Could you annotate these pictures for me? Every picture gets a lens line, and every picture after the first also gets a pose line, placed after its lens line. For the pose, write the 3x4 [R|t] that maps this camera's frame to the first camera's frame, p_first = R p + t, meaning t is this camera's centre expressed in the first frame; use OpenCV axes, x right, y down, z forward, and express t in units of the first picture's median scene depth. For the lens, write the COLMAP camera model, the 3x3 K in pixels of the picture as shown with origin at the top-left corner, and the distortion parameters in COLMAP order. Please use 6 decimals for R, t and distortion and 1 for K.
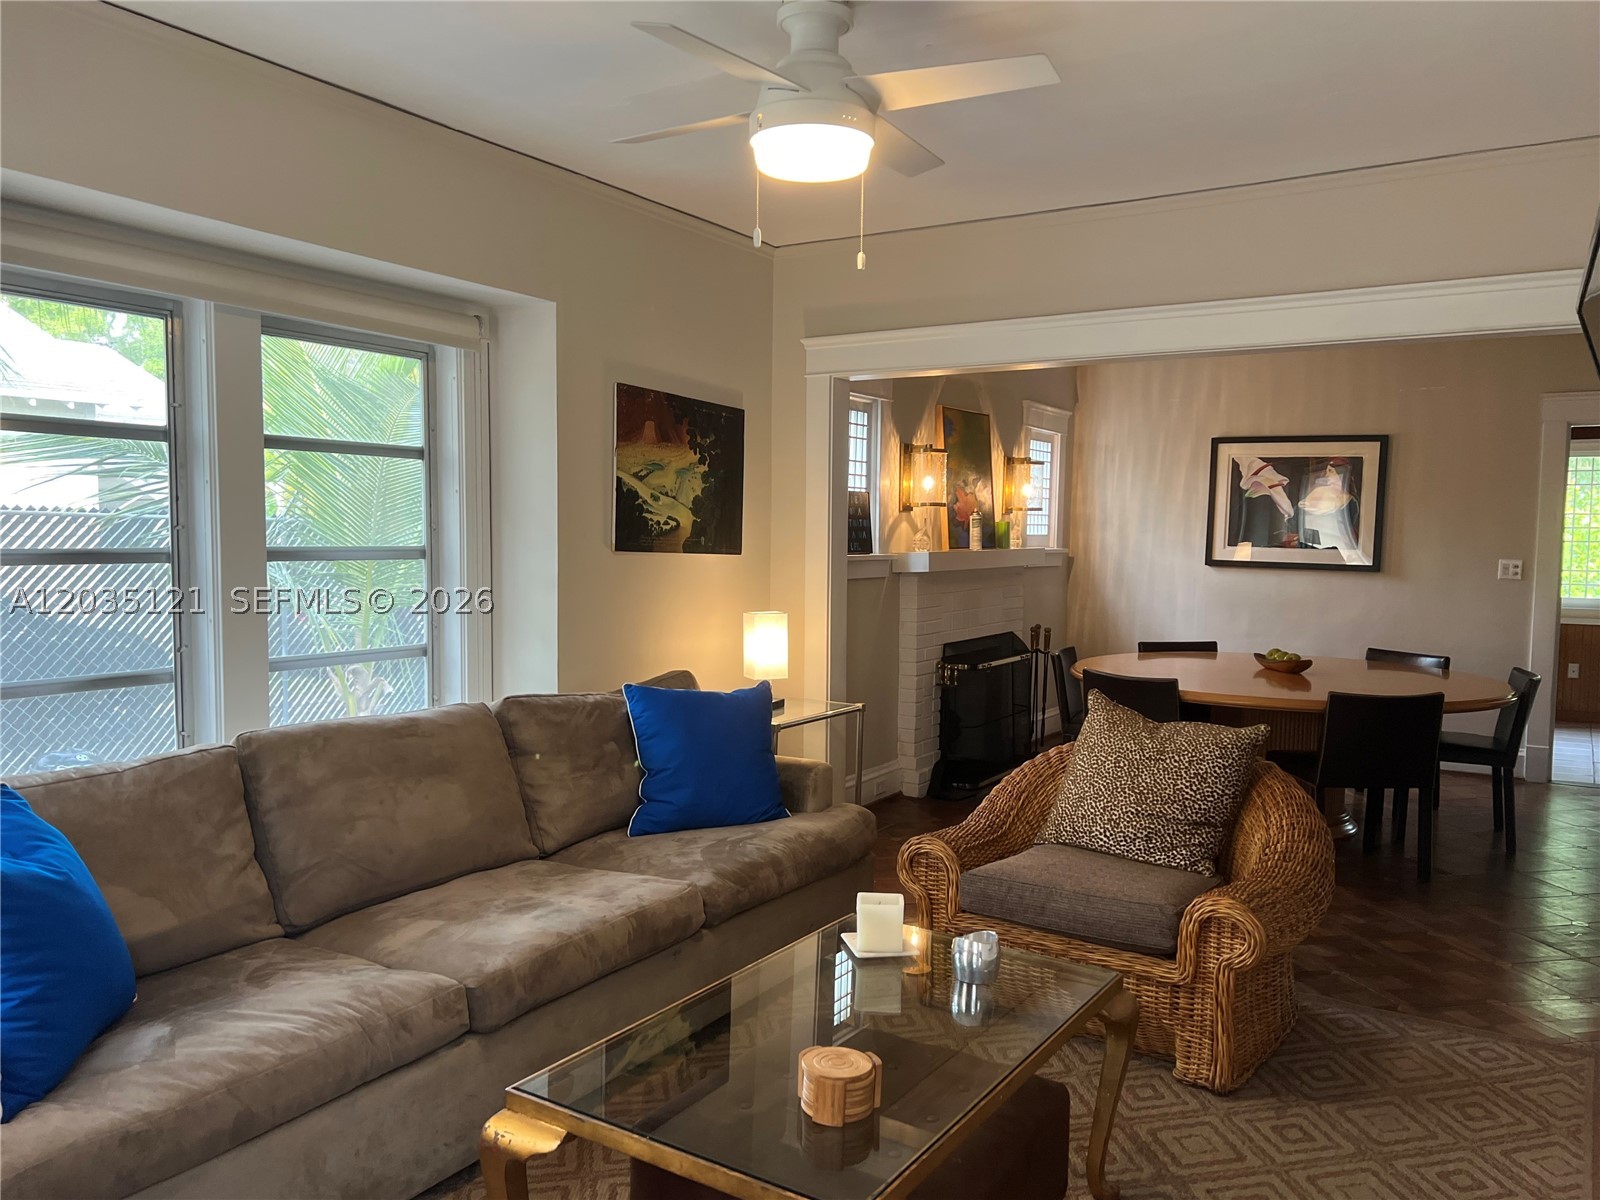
lens RADIAL K [[1236.1, 0, 800.0], [0, 1236.1, 600.0], [0, 0, 1]] dist [0.031485, -0.001752]
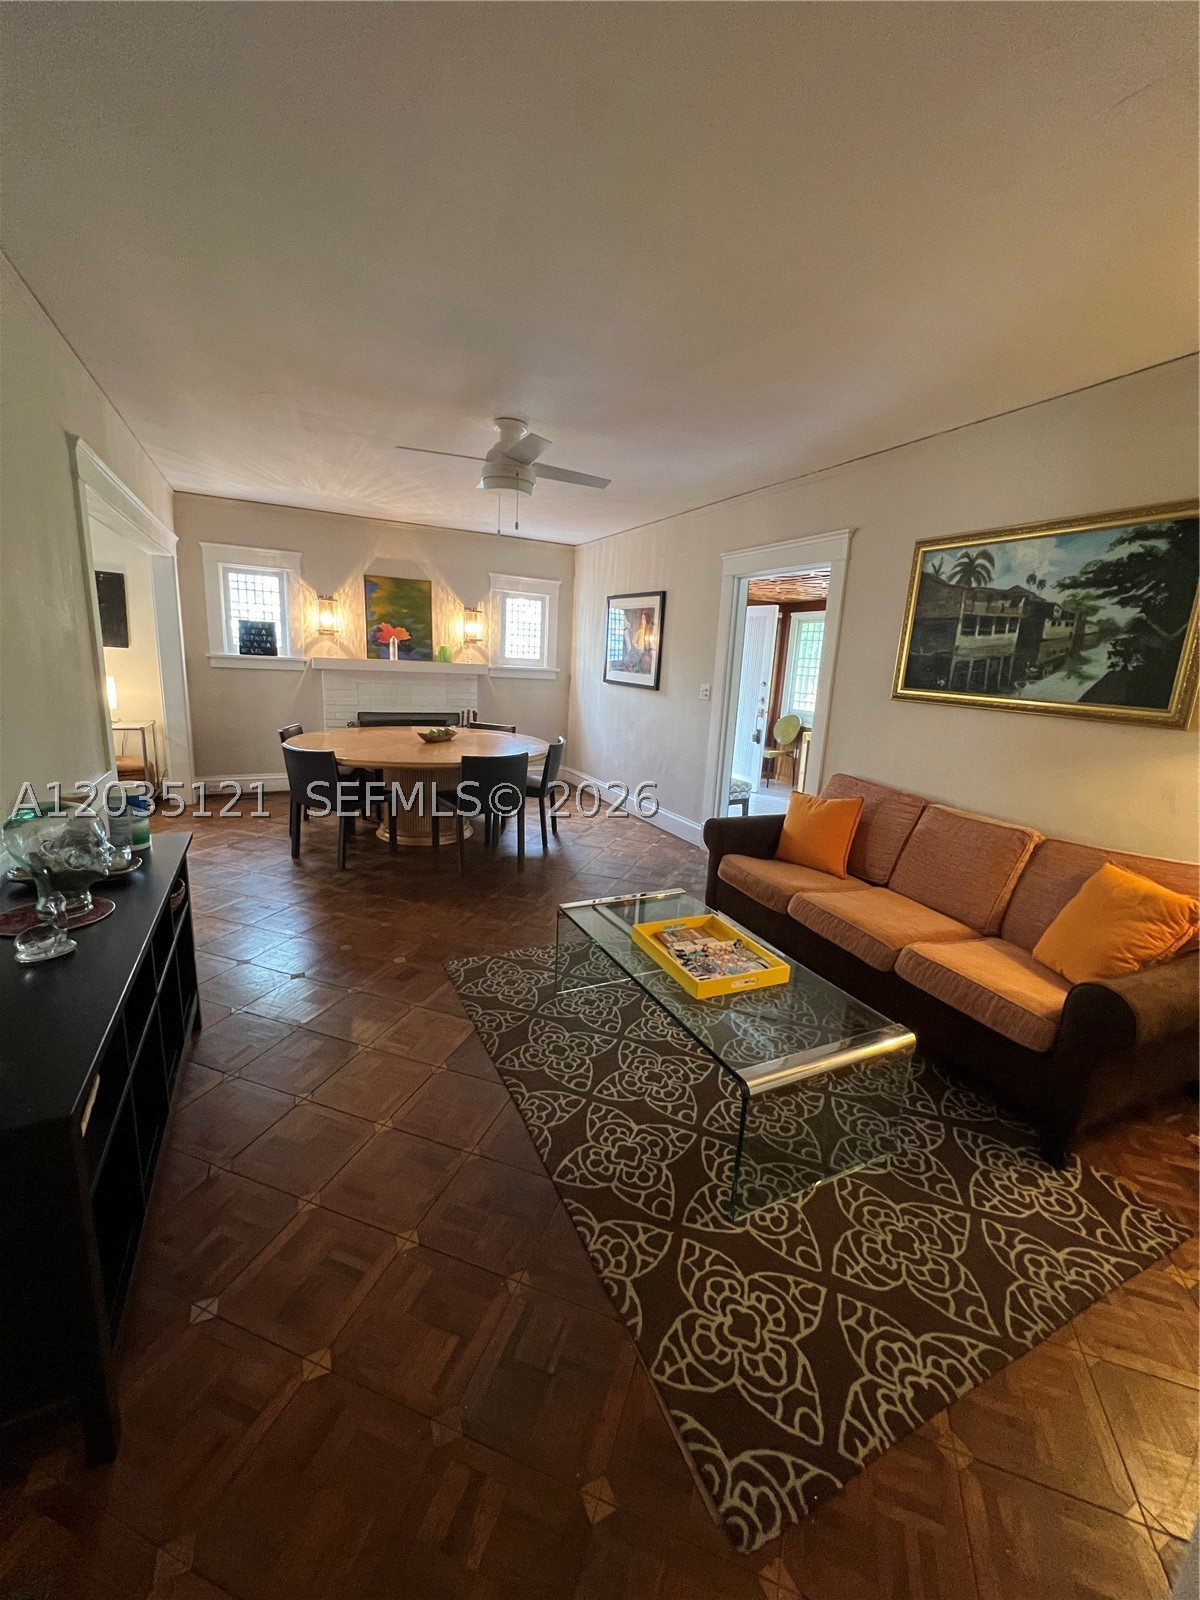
lens RADIAL K [[650.4, 0, 600.0], [0, 650.4, 800.0], [0, 0, 1]] dist [0.000901, 0.000015]
pose [[0.856270, 0.142481, -0.496489, 0.773044], [-0.073967, 0.985120, 0.155138, -0.009404], [0.511205, -0.096116, 0.854067, 0.310504]]
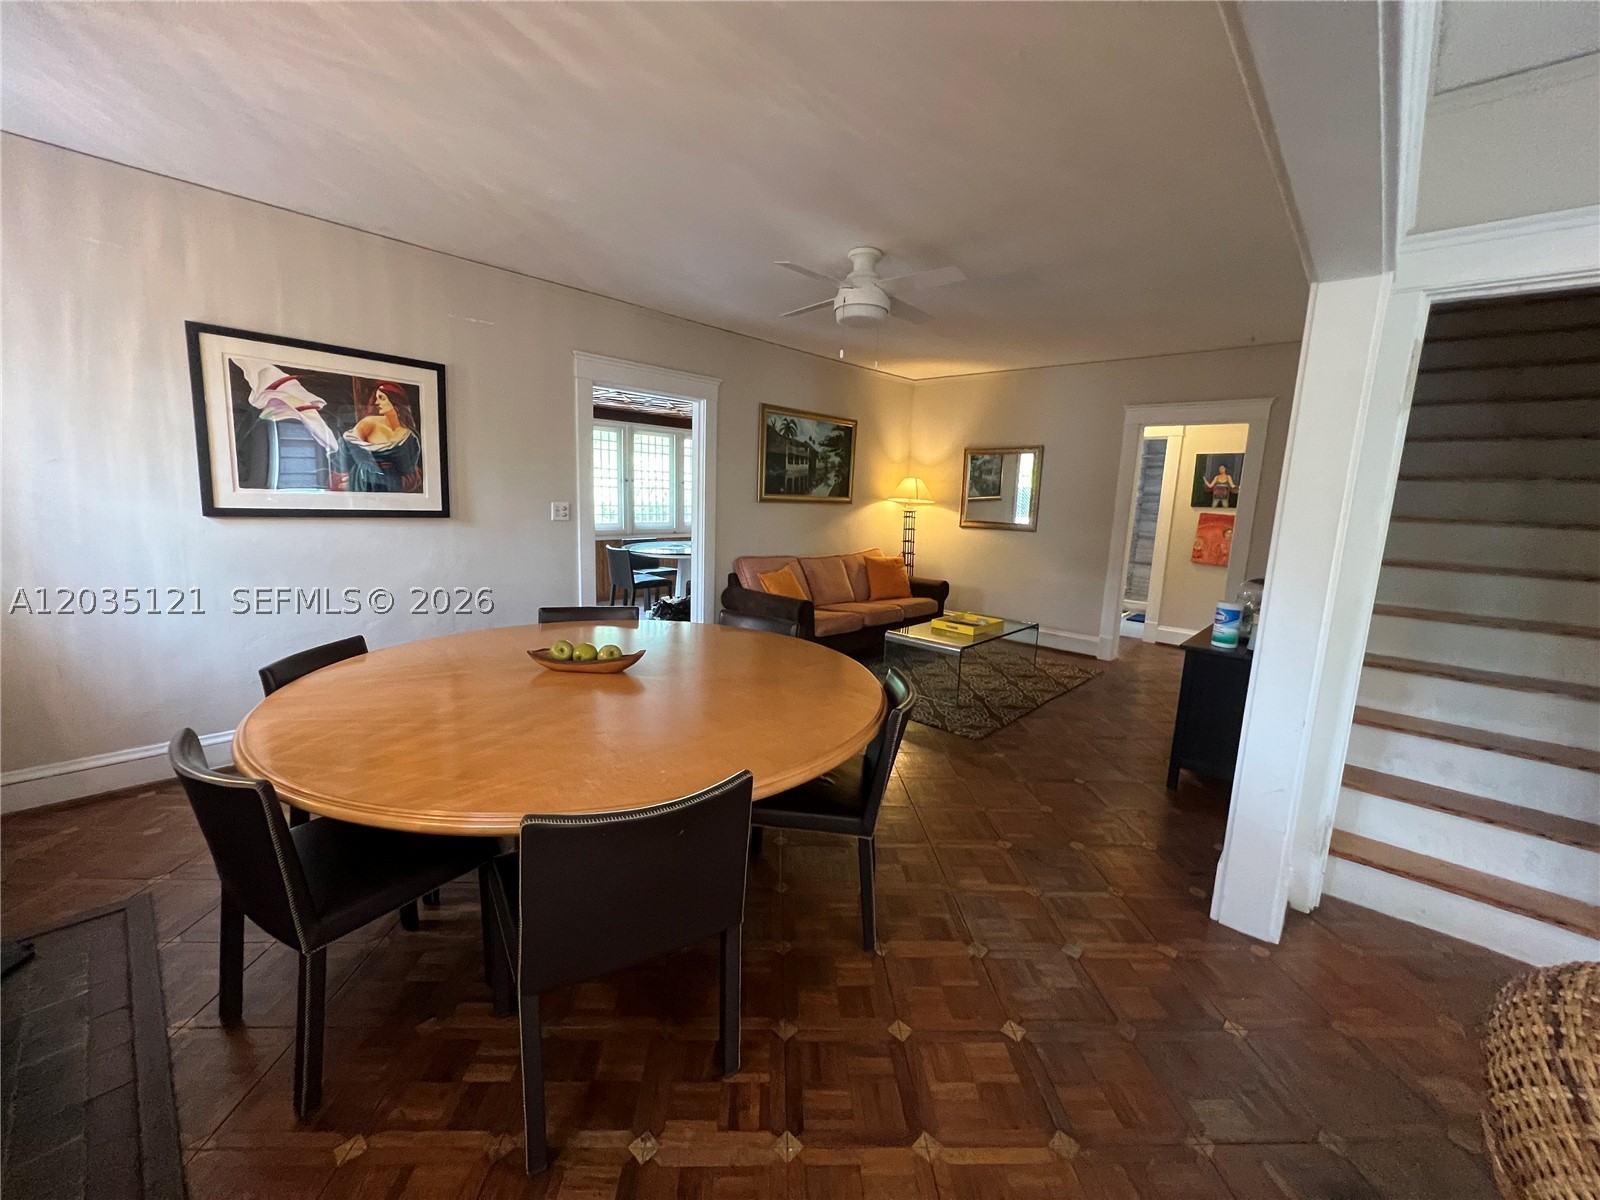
lens RADIAL K [[650.4, 0, 803.2], [0, 650.4, 594.0], [0, 0, 1]] dist [0.000901, 0.000015]
pose [[0.154886, -0.164835, 0.974084, 0.023902], [0.022181, 0.986314, 0.163377, -0.038321], [-0.987683, -0.003698, 0.156422, 0.642843]]
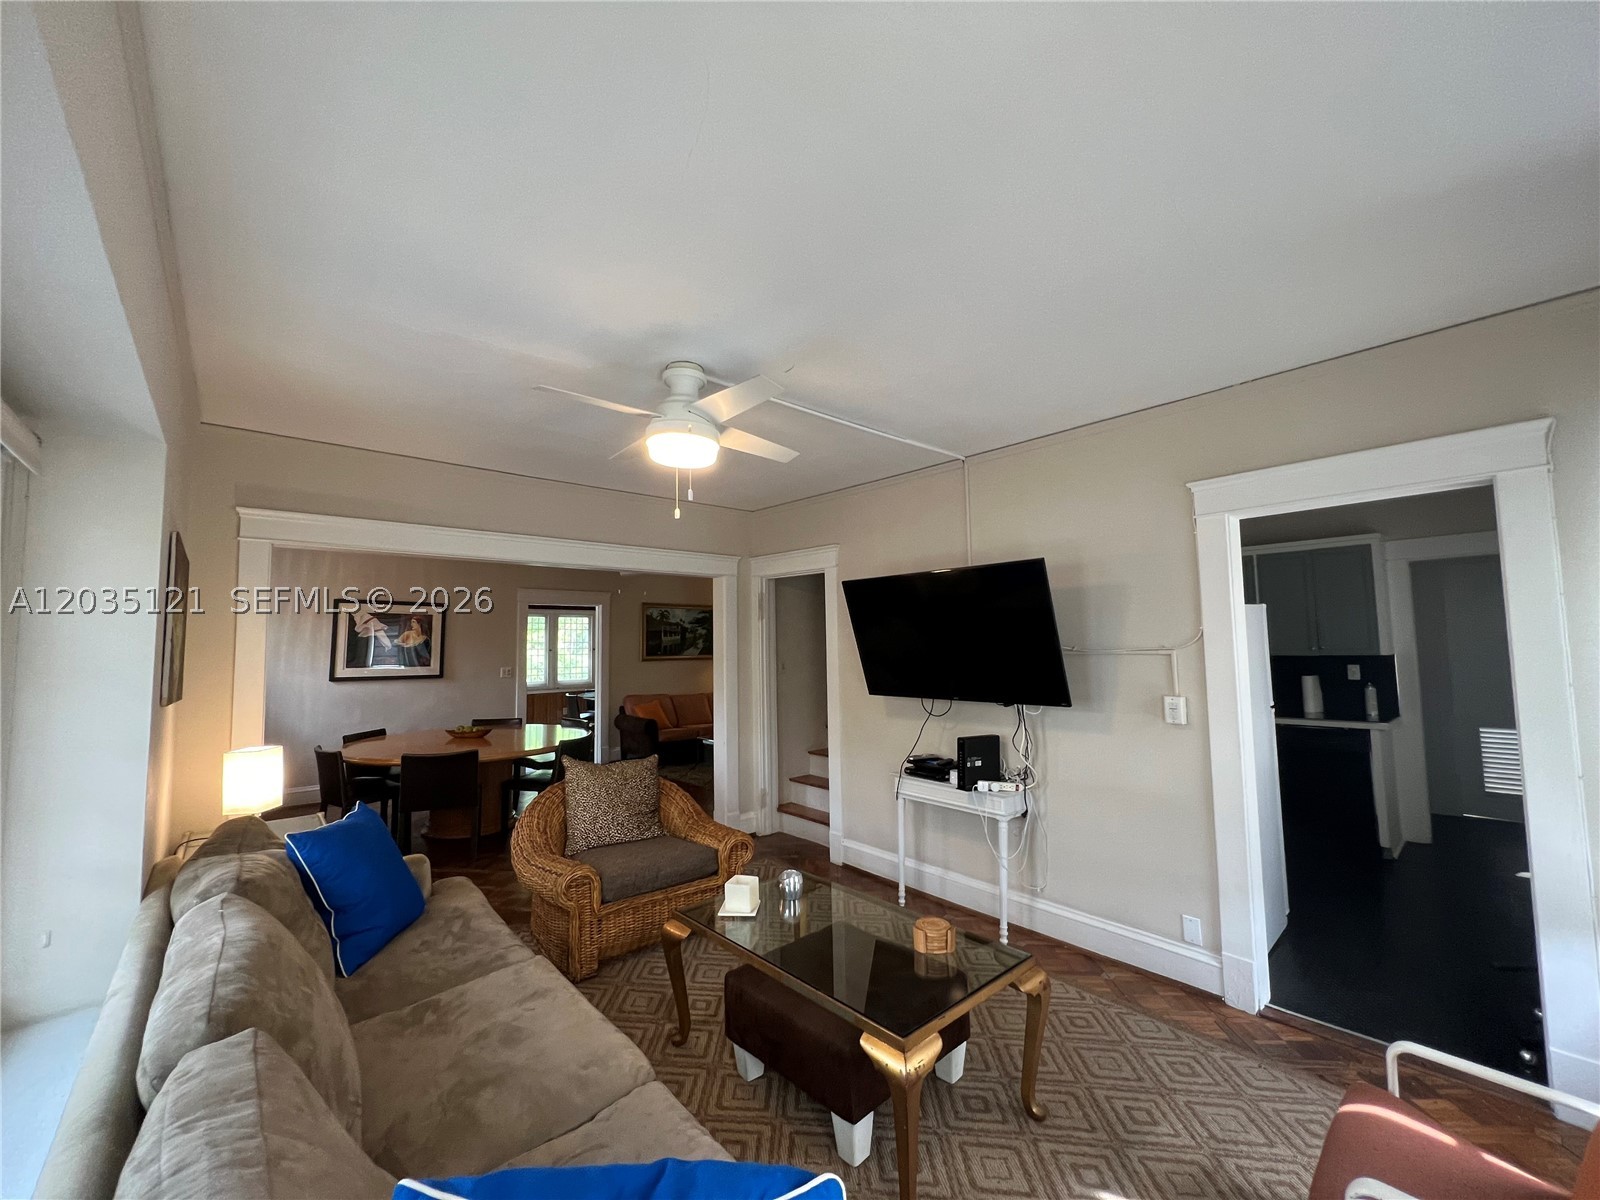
lens RADIAL K [[642.7, 0, 793.9], [0, 642.7, 593.1], [0, 0, 1]] dist [-0.001022, -0.000104]
pose [[0.265075, 0.058302, 0.962463, -0.300956], [0.074547, 0.993944, -0.080740, -0.030650], [-0.961342, 0.093151, 0.259124, 0.242878]]
